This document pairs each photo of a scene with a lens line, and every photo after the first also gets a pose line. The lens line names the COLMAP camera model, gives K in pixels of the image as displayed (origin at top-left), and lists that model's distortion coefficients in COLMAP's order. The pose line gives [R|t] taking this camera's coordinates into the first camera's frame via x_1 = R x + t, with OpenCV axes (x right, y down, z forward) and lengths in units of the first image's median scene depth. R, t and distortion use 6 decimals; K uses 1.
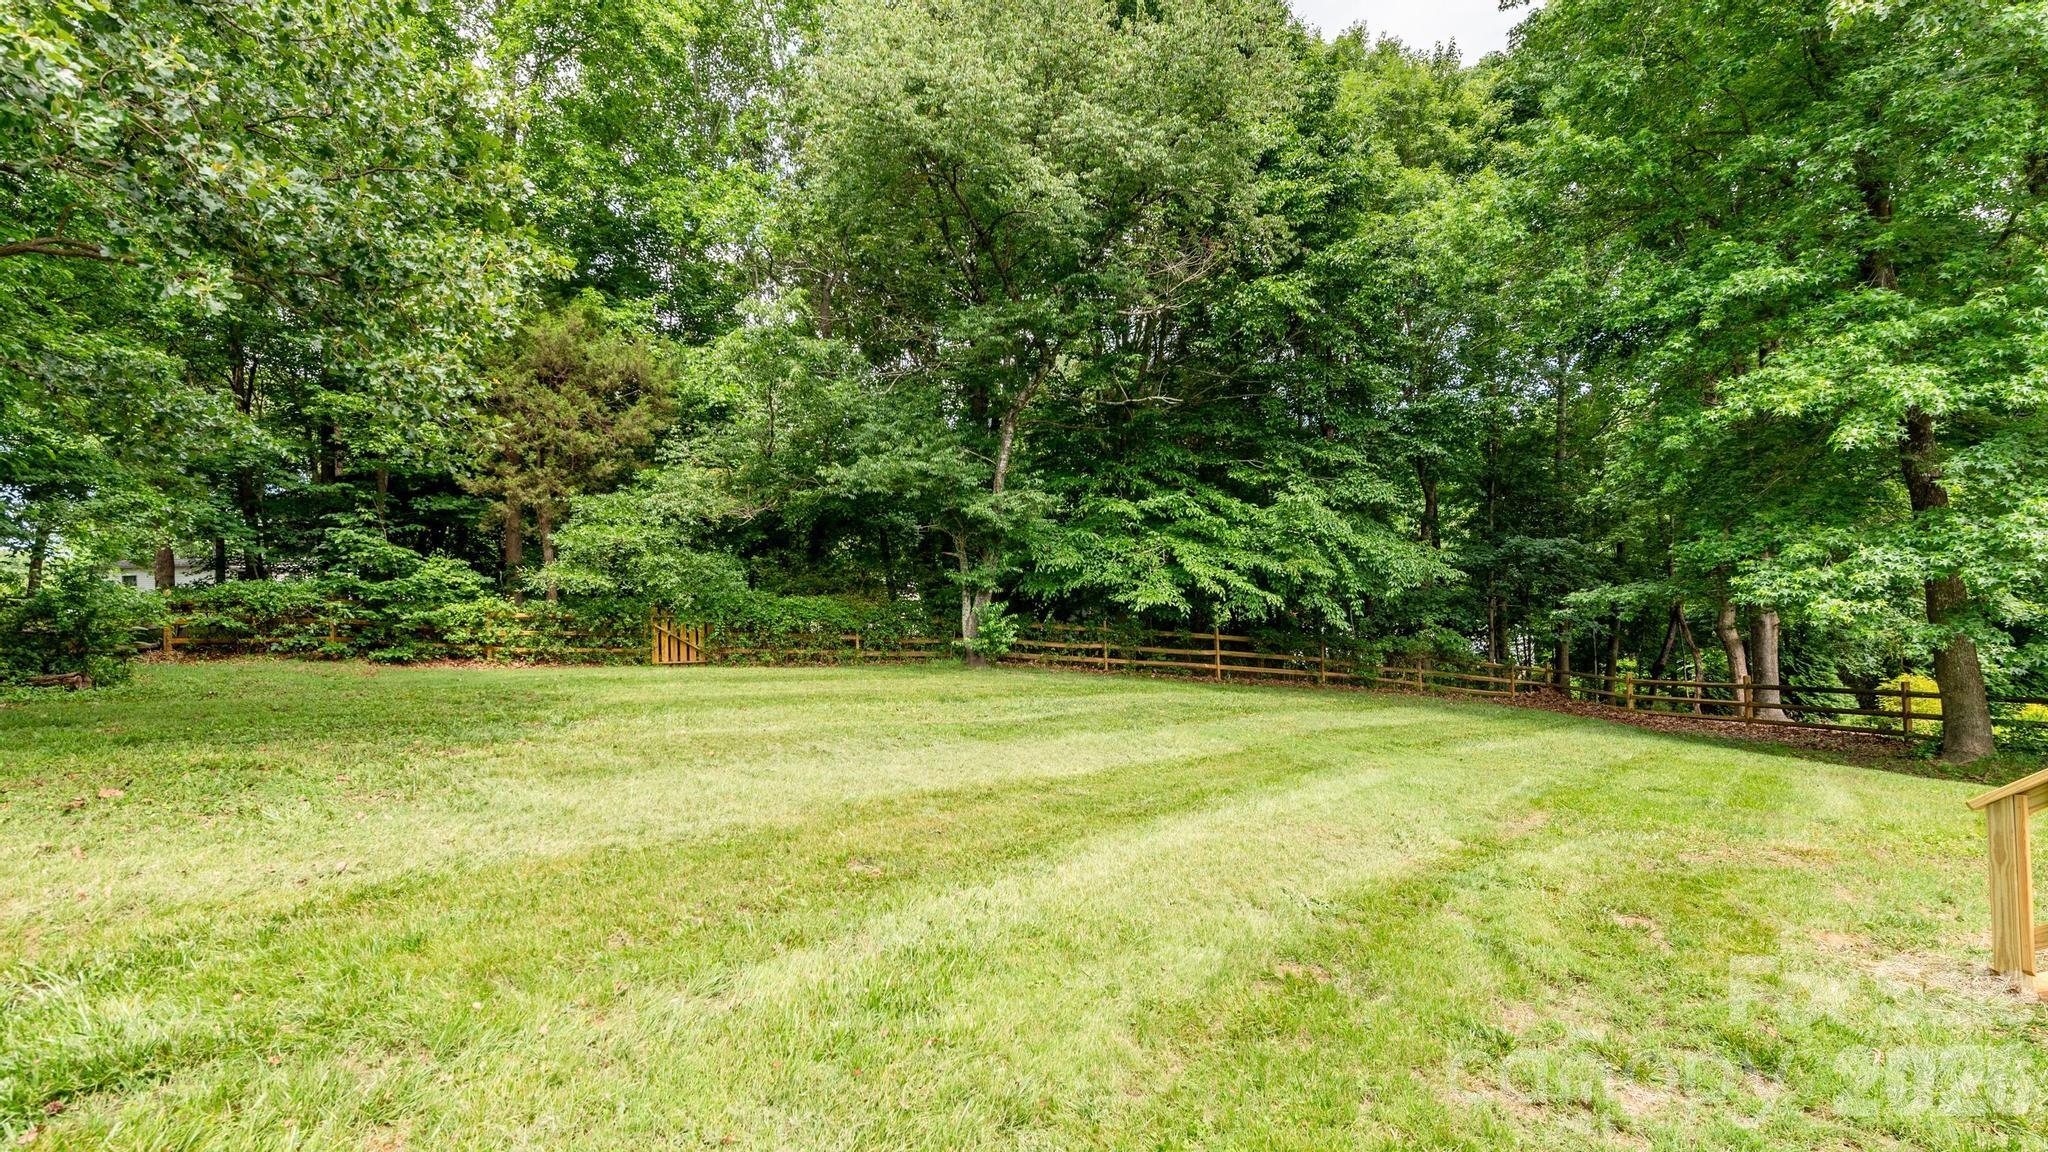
lens RADIAL K [[926.9, 0, 966.5], [0, 926.9, 650.6], [0, 0, 1]] dist [-0.003614, -0.001590]
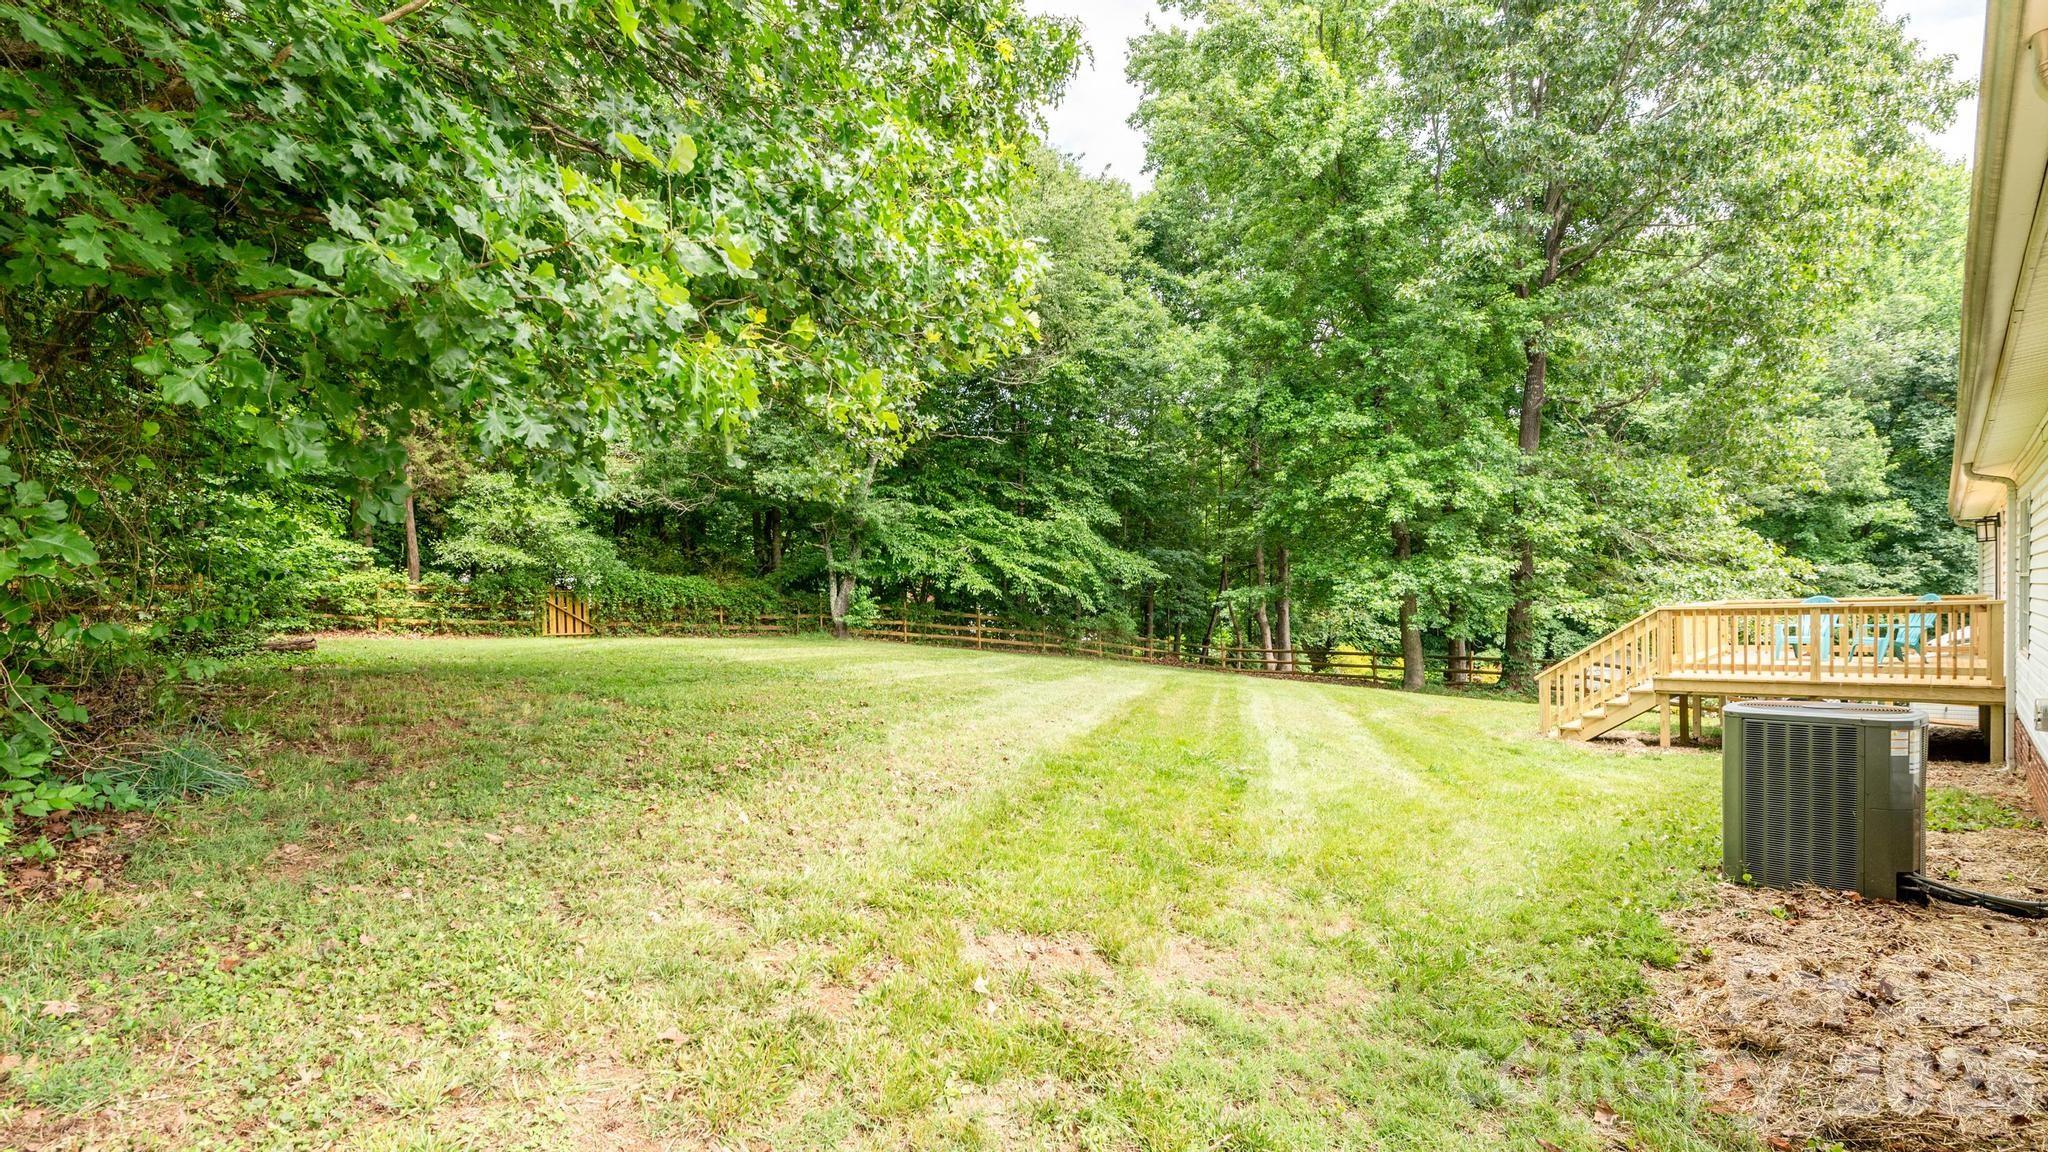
lens RADIAL K [[926.9, 0, 966.5], [0, 926.9, 650.6], [0, 0, 1]] dist [-0.003614, -0.001590]
pose [[0.890691, -0.005559, 0.454575, -0.409485], [-0.005335, 0.999729, 0.022678, 0.005164], [-0.454578, -0.022624, 0.890420, -0.179107]]
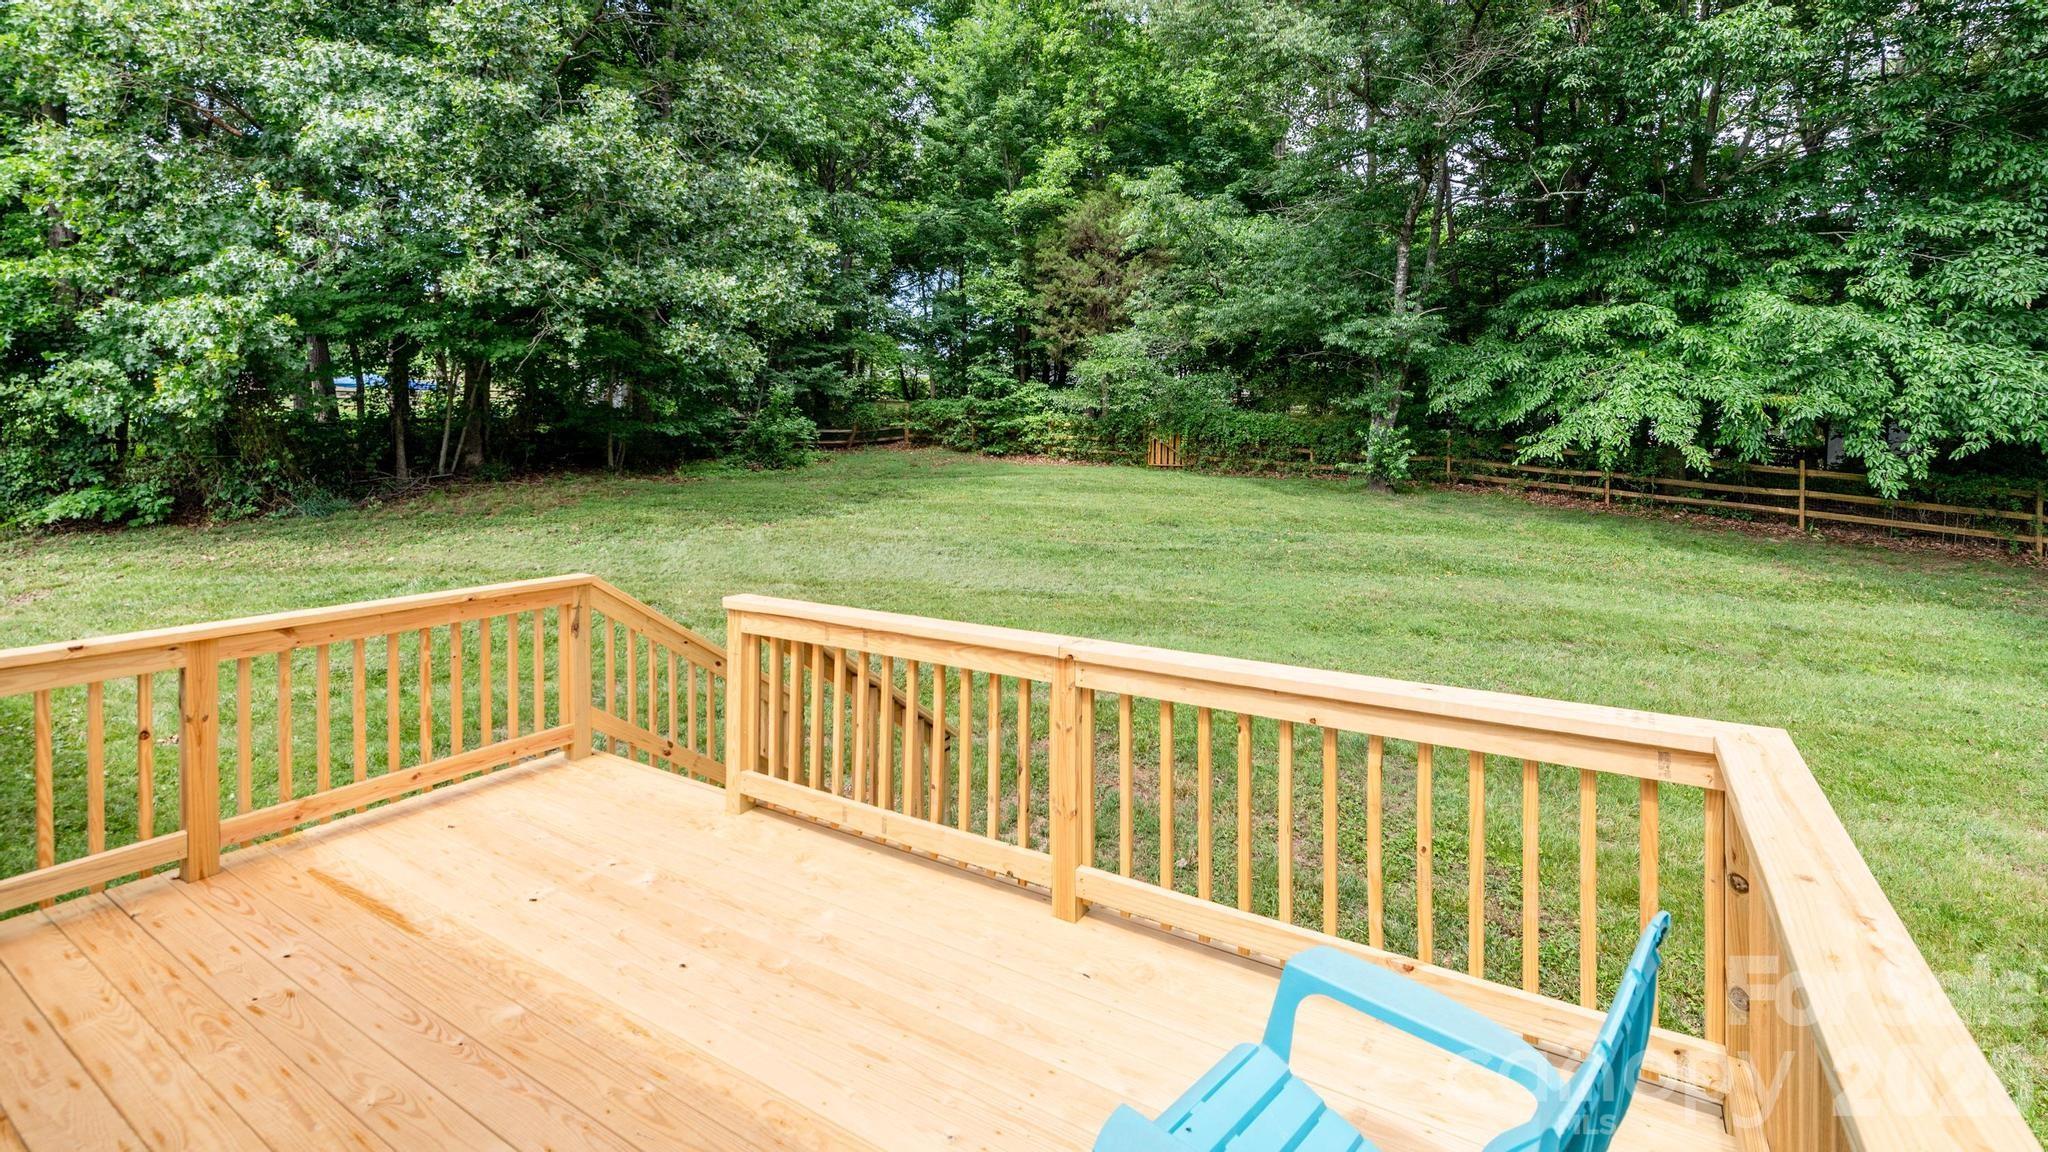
lens RADIAL K [[916.7, 0, 1017.2], [0, 916.7, 459.2], [0, 0, 1]] dist [-0.002421, -0.000602]
pose [[0.651089, 0.058890, -0.756713, 0.511388], [-0.025925, 0.998129, 0.055371, -0.060872], [0.758558, -0.016433, 0.651398, 0.057522]]
